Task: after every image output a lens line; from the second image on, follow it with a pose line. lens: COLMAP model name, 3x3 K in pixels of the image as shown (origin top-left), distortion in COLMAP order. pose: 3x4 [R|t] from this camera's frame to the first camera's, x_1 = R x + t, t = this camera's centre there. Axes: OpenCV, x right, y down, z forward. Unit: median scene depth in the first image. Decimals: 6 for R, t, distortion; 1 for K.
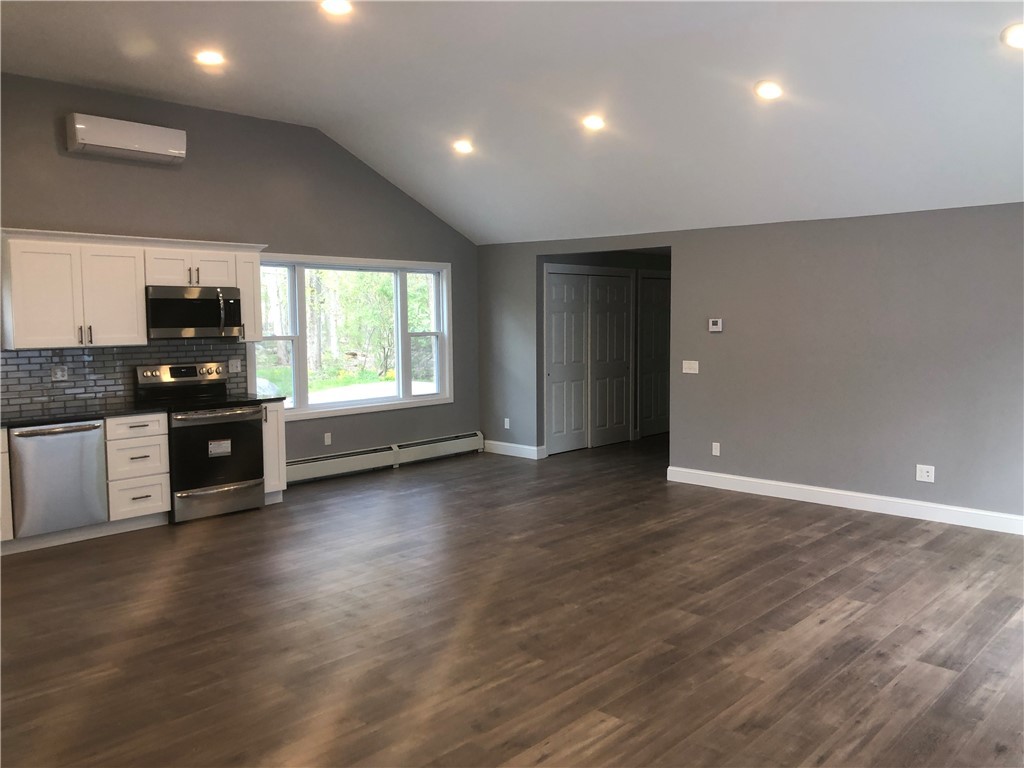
lens RADIAL K [[834.2, 0, 519.9], [0, 834.2, 371.6], [0, 0, 1]] dist [0.040324, -0.035220]
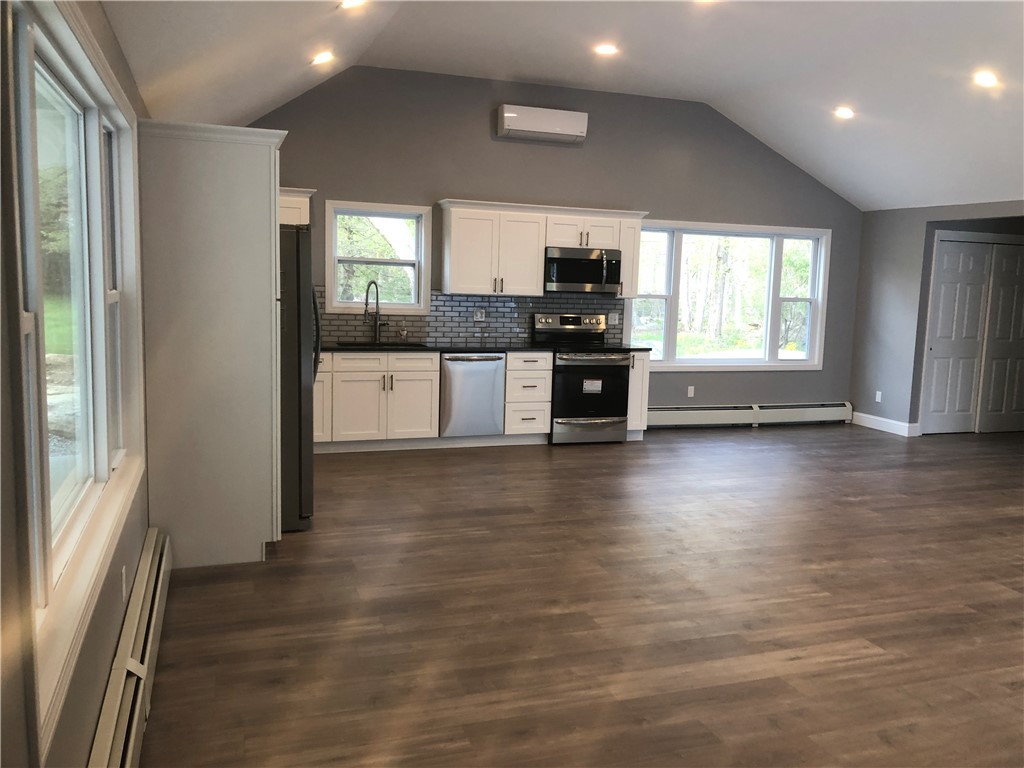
lens RADIAL K [[834.2, 0, 519.3], [0, 834.2, 378.6], [0, 0, 1]] dist [0.040324, -0.035220]
pose [[0.884576, 0.088277, -0.457966, 0.082394], [-0.069064, 0.995892, 0.058568, 0.018233], [0.461254, -0.020179, 0.887038, -0.080168]]
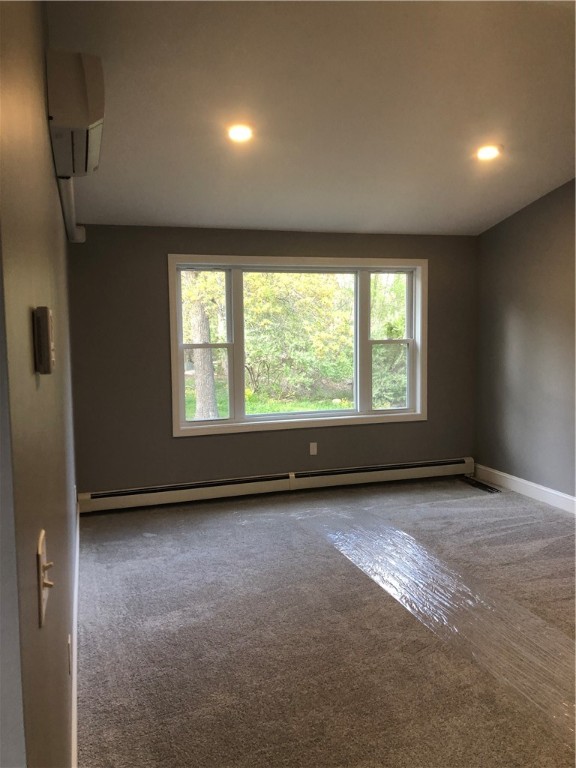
lens RADIAL K [[625.7, 0, 280.6], [0, 625.7, 385.1], [0, 0, 1]] dist [0.040324, -0.035220]
pose [[0.852337, 0.034054, -0.521882, 0.178865], [-0.025214, 0.999393, 0.024034, -0.016186], [0.522384, -0.007327, 0.852679, 0.493000]]
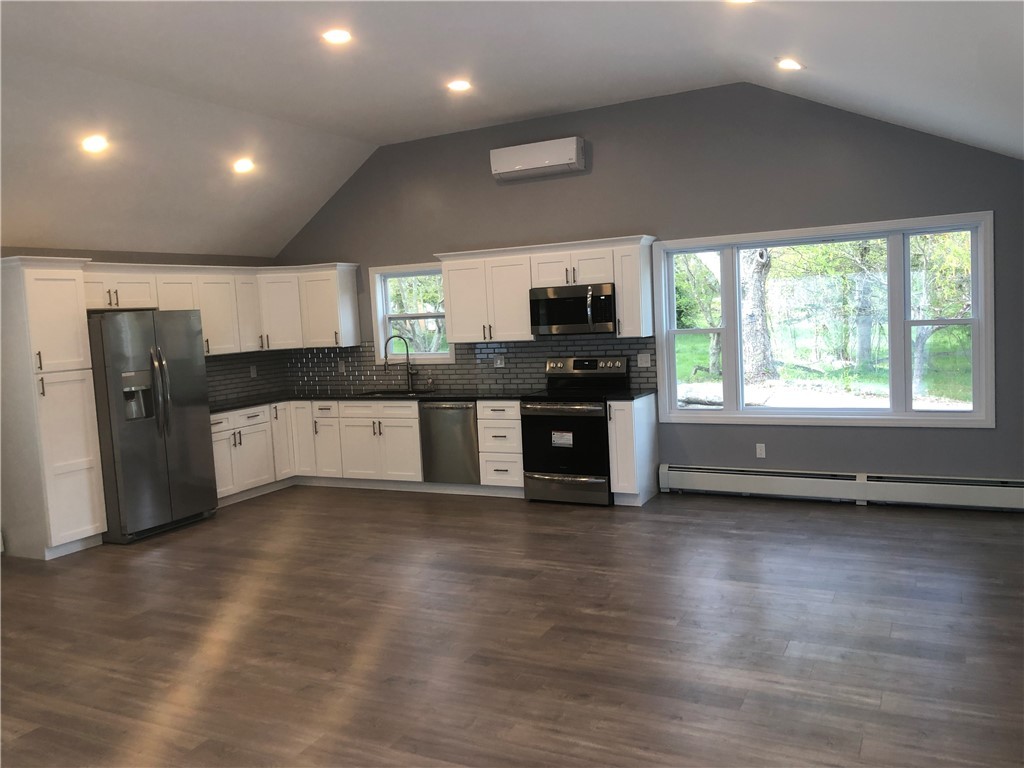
lens RADIAL K [[834.2, 0, 514.4], [0, 834.2, 369.3], [0, 0, 1]] dist [0.040324, -0.035220]
pose [[0.262505, 0.058386, -0.963163, 0.607646], [-0.016991, 0.998293, 0.055885, -0.052155], [0.964781, 0.001695, 0.263049, 0.642977]]
